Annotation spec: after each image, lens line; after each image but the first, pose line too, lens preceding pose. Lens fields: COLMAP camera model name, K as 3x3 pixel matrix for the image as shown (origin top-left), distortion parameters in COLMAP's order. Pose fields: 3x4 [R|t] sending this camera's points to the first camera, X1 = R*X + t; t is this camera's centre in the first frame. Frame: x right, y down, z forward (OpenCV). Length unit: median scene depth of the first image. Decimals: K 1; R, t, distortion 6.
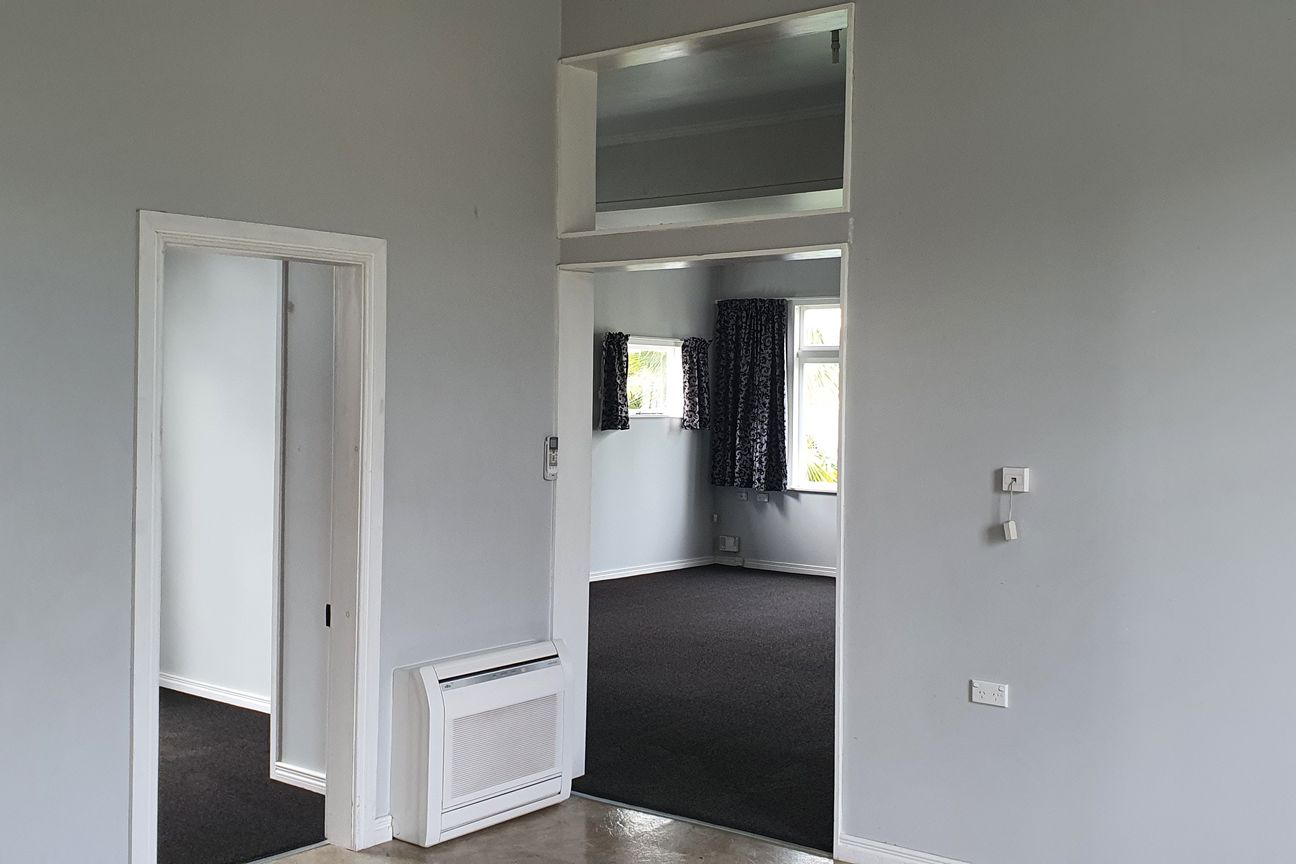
lens RADIAL K [[1396.6, 0, 607.1], [0, 1396.6, 395.3], [0, 0, 1]] dist [0.225017, 0.000000]
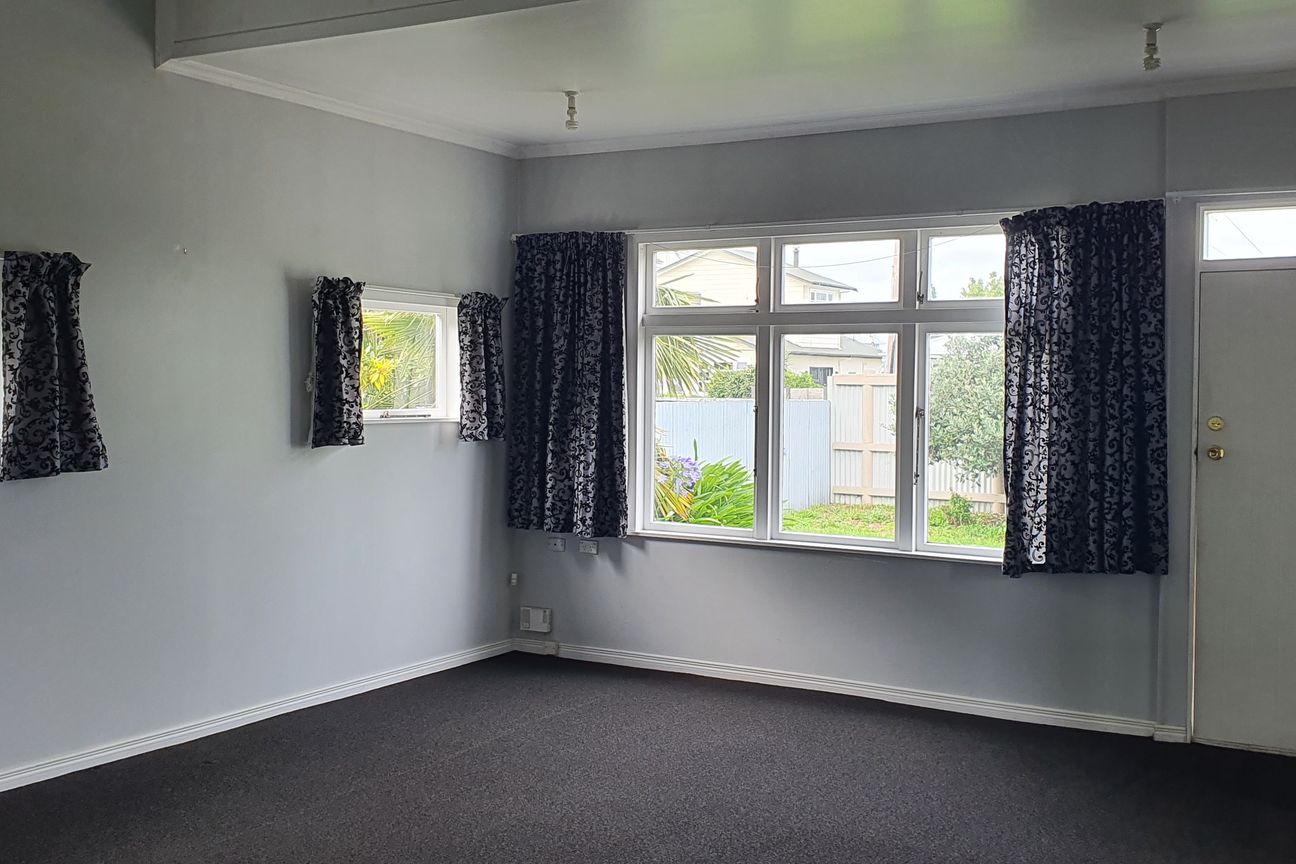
lens RADIAL K [[1396.6, 0, 647.8], [0, 1396.6, 430.0], [0, 0, 1]] dist [0.225017, 0.000000]
pose [[0.986930, -0.006705, 0.161007, 0.036042], [0.001173, 0.999407, 0.034425, -0.001793], [-0.161143, -0.033786, 0.986353, 0.375363]]
